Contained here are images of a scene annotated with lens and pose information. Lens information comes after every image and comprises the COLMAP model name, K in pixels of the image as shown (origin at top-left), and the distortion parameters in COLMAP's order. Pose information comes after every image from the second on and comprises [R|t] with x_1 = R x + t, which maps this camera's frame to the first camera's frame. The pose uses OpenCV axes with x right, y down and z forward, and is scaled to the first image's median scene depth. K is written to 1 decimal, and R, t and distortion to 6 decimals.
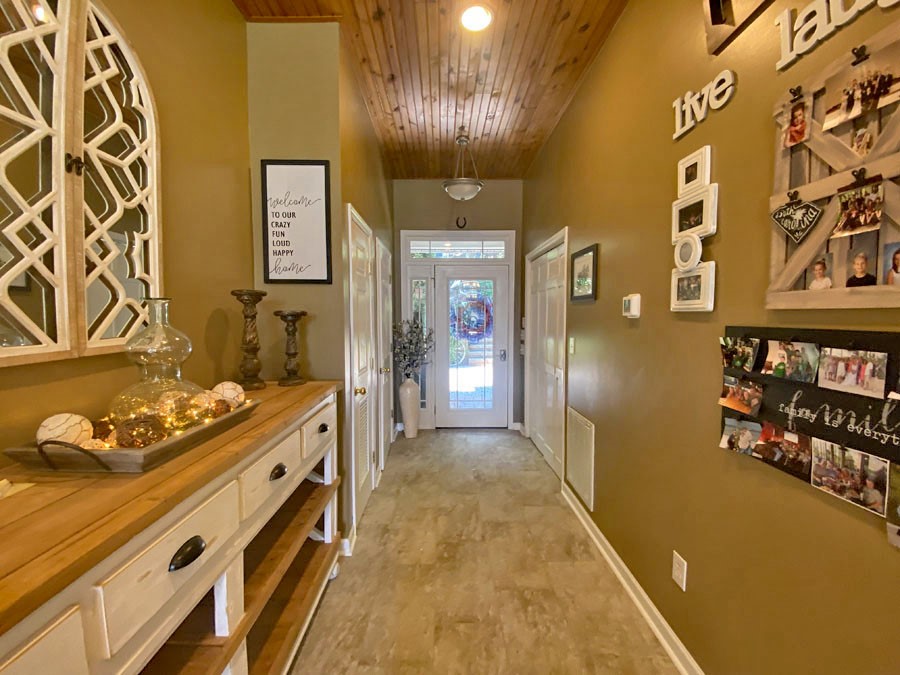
lens RADIAL K [[365.6, 0, 449.5], [0, 365.6, 331.3], [0, 0, 1]] dist [-0.014305, -0.001111]
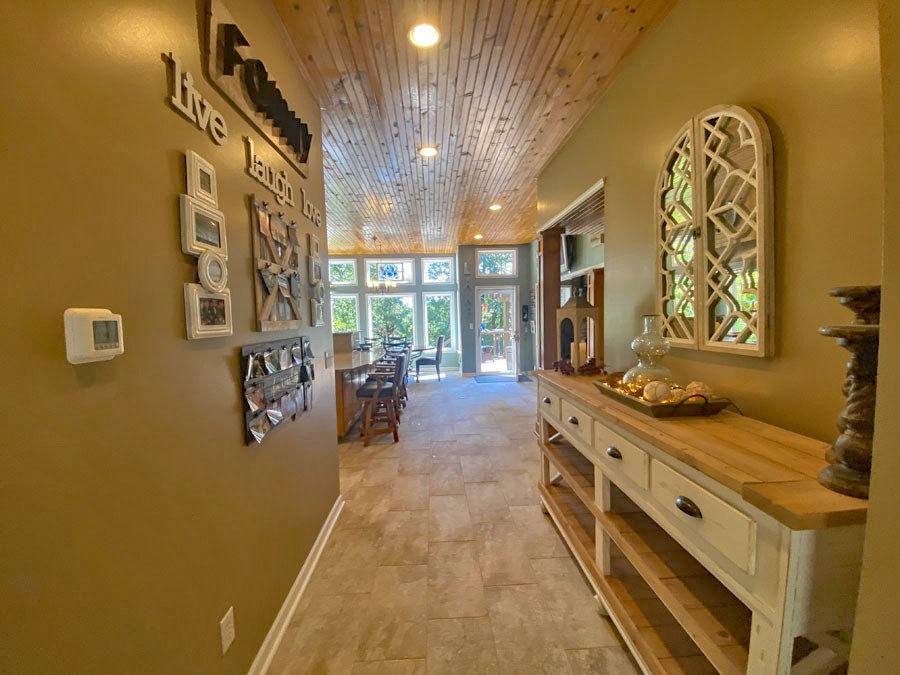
lens RADIAL K [[365.6, 0, 449.2], [0, 365.6, 332.7], [0, 0, 1]] dist [-0.014305, -0.001111]
pose [[-0.999363, 0.027150, -0.023166, 0.127723], [0.024906, 0.995432, 0.092170, -0.166979], [0.025563, 0.091534, -0.995474, 2.358739]]
